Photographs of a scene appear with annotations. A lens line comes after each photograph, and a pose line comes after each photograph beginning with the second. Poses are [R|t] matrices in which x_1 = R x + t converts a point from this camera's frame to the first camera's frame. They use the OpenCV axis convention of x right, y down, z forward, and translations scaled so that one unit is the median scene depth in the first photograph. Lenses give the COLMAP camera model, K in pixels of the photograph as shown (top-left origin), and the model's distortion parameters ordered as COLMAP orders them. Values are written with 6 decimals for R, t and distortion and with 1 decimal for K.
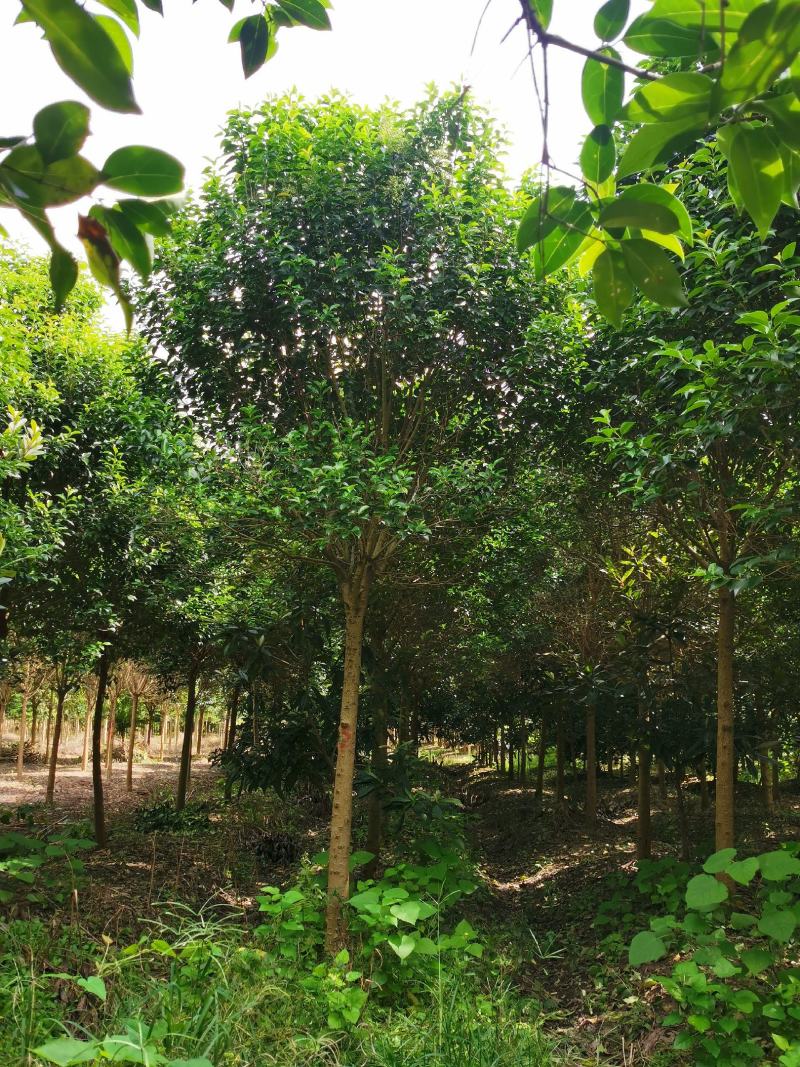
lens RADIAL K [[735.6, 0, 400.0], [0, 735.6, 533.5], [0, 0, 1]] dist [-0.070454, -0.004744]
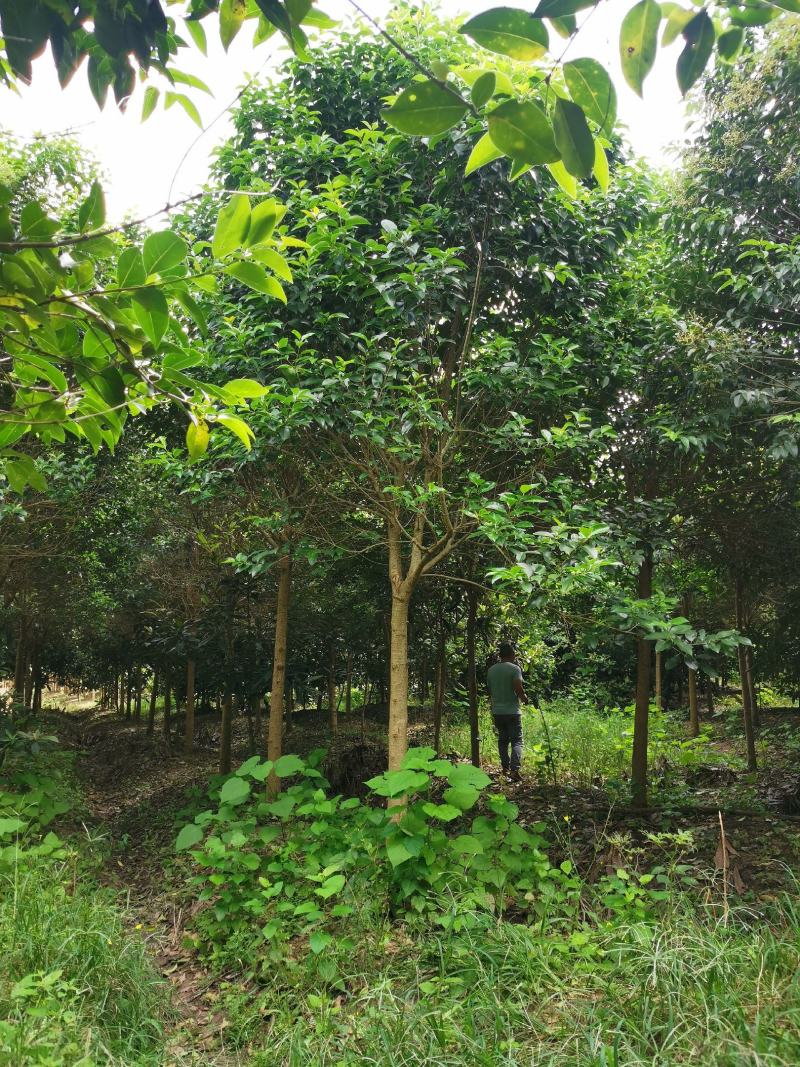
lens RADIAL K [[735.6, 0, 400.0], [0, 735.6, 533.5], [0, 0, 1]] dist [-0.070454, -0.004744]
pose [[0.902978, 0.022459, 0.429099, 0.058130], [-0.055585, 0.996348, 0.064822, -0.053245], [-0.426076, -0.082385, 0.900929, -0.195691]]
